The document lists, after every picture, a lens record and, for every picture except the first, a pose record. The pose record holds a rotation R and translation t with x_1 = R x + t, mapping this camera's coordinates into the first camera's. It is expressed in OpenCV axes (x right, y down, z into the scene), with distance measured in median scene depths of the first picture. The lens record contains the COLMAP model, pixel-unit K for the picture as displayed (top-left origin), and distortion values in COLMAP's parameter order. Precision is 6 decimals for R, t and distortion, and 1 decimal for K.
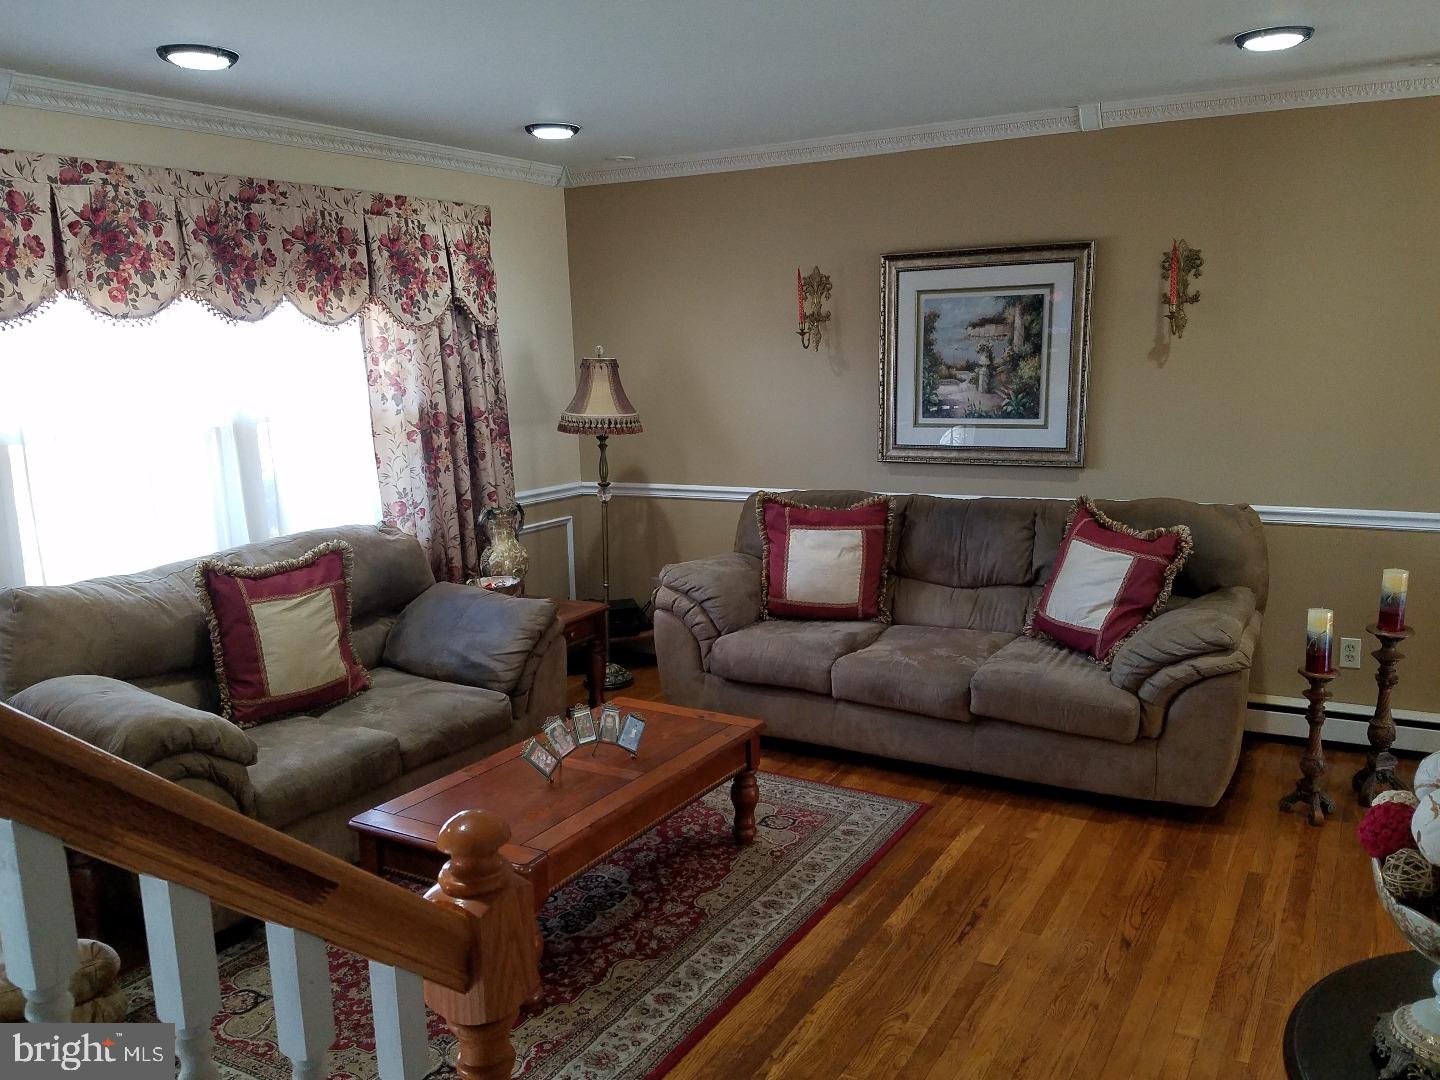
lens RADIAL K [[1192.6, 0, 715.9], [0, 1192.6, 545.7], [0, 0, 1]] dist [0.247679, -0.463328]
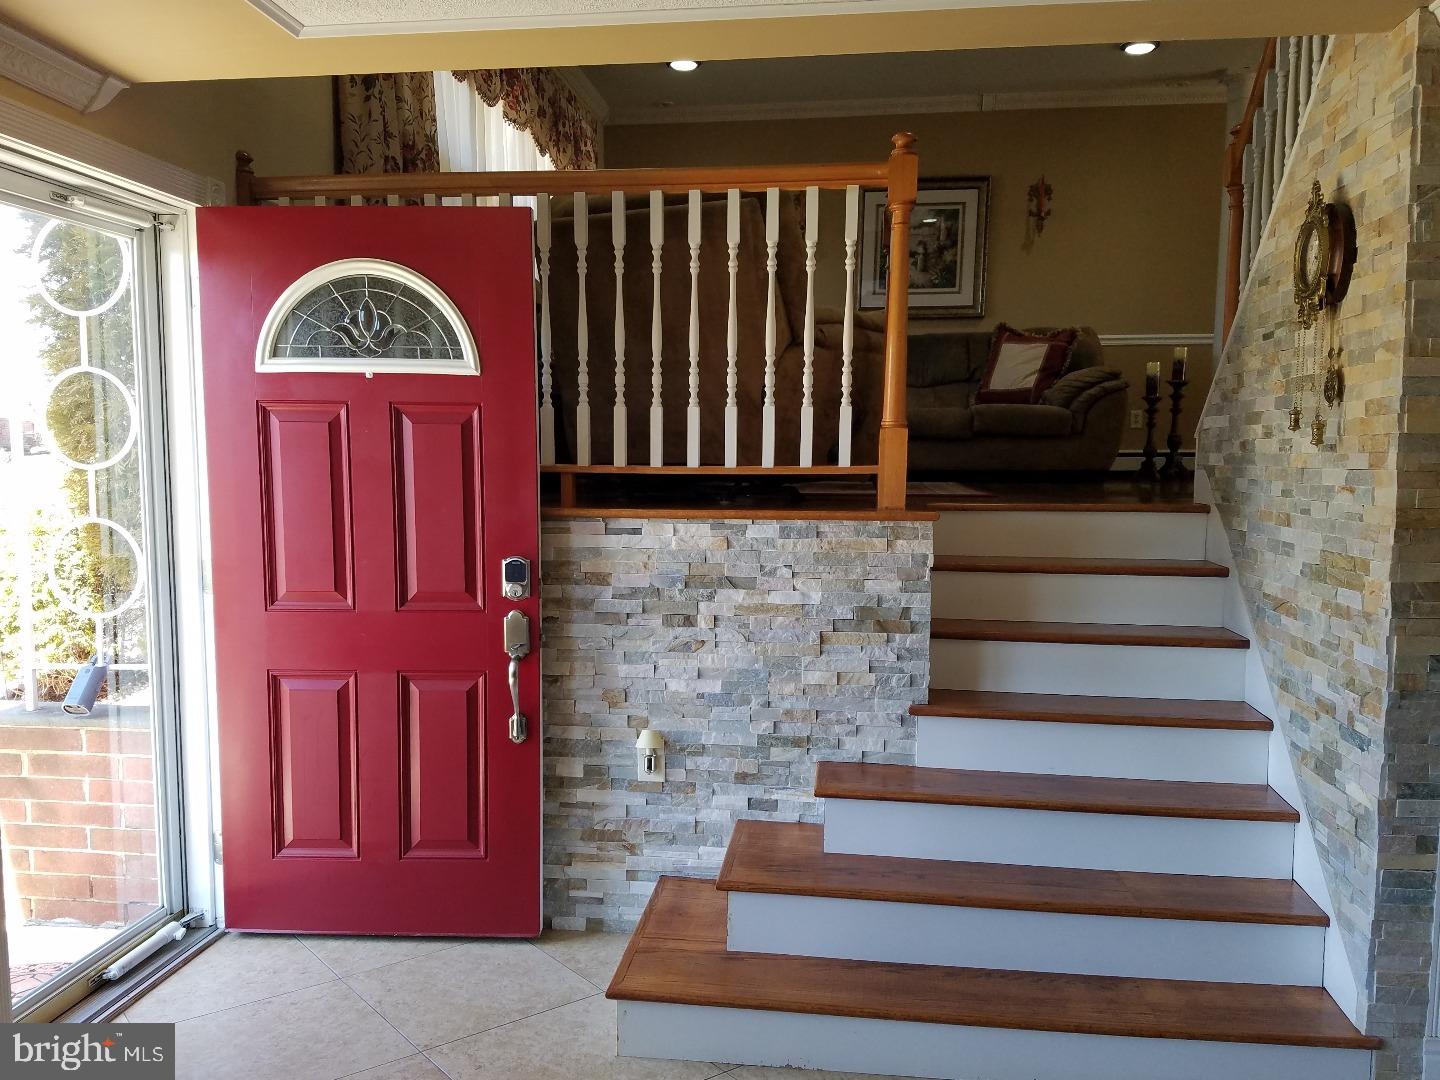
lens RADIAL K [[1192.6, 0, 715.9], [0, 1192.6, 545.7], [0, 0, 1]] dist [0.247679, -0.463328]
pose [[0.928257, -0.001200, 0.371936, -0.643903], [0.035215, 0.995786, -0.084674, 0.370968], [-0.370267, 0.091697, 0.924388, -0.339762]]
